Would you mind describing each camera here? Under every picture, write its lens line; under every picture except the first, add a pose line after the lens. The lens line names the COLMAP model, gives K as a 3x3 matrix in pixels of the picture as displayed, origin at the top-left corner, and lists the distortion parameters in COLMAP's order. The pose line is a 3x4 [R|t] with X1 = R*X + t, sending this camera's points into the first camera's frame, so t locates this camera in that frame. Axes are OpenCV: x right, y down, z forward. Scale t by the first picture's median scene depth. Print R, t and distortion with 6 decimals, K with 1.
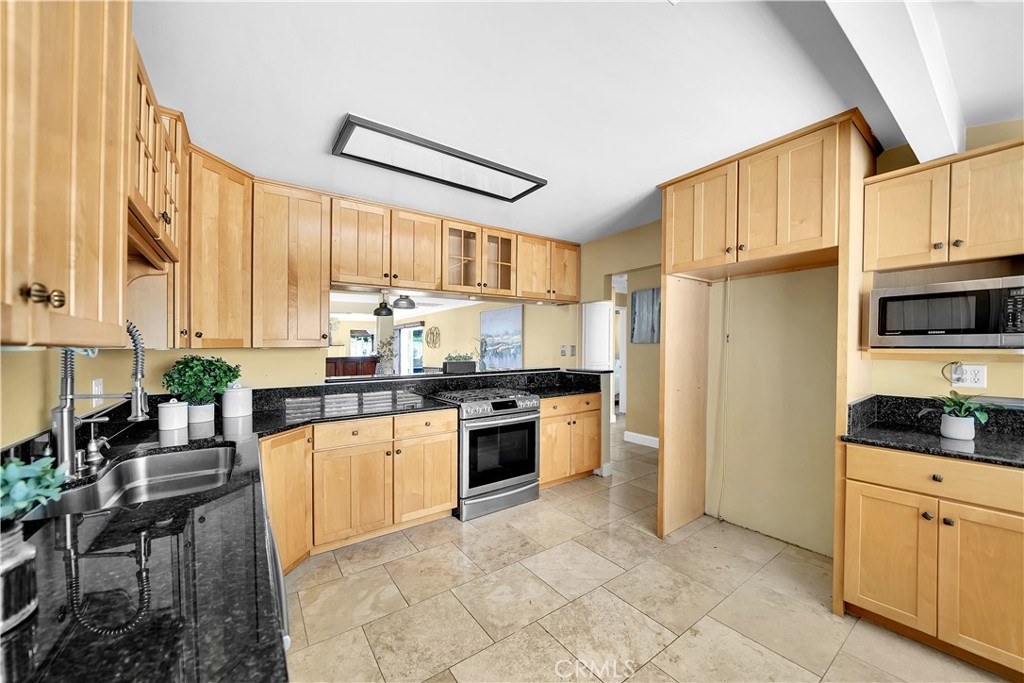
lens RADIAL K [[373.1, 0, 509.0], [0, 373.1, 349.3], [0, 0, 1]] dist [0.000150, -0.000018]
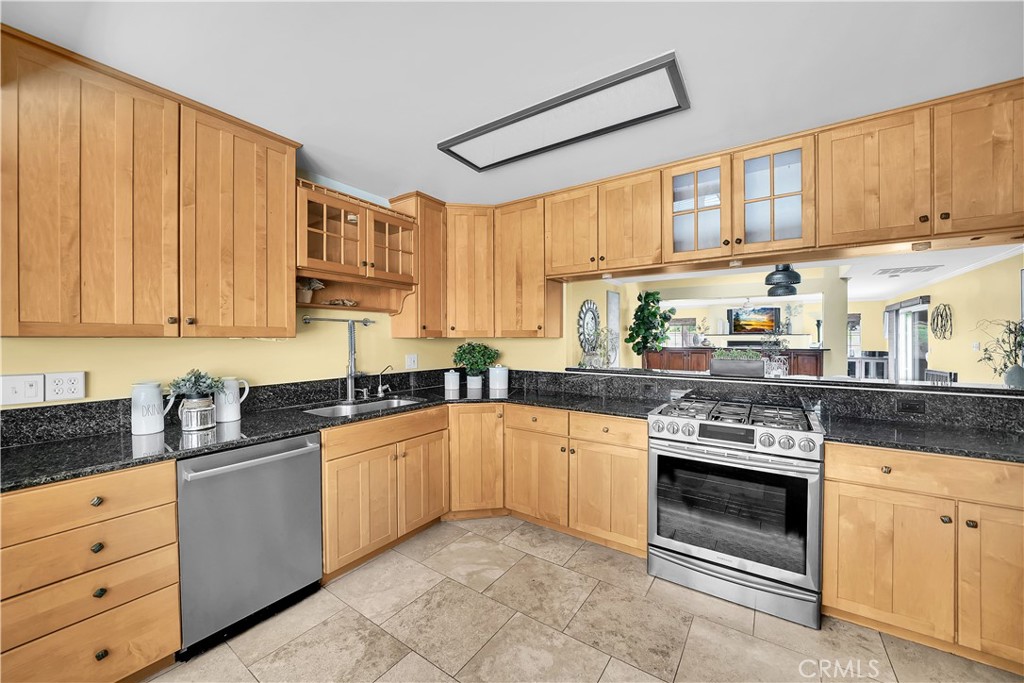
lens RADIAL K [[386.0, 0, 505.4], [0, 386.0, 339.6], [0, 0, 1]] dist [-0.011689, -0.000333]
pose [[0.344754, 0.012086, -0.938615, 0.567582], [-0.009755, 0.999909, 0.009292, -0.009116], [0.938643, 0.005953, 0.344840, 0.545551]]
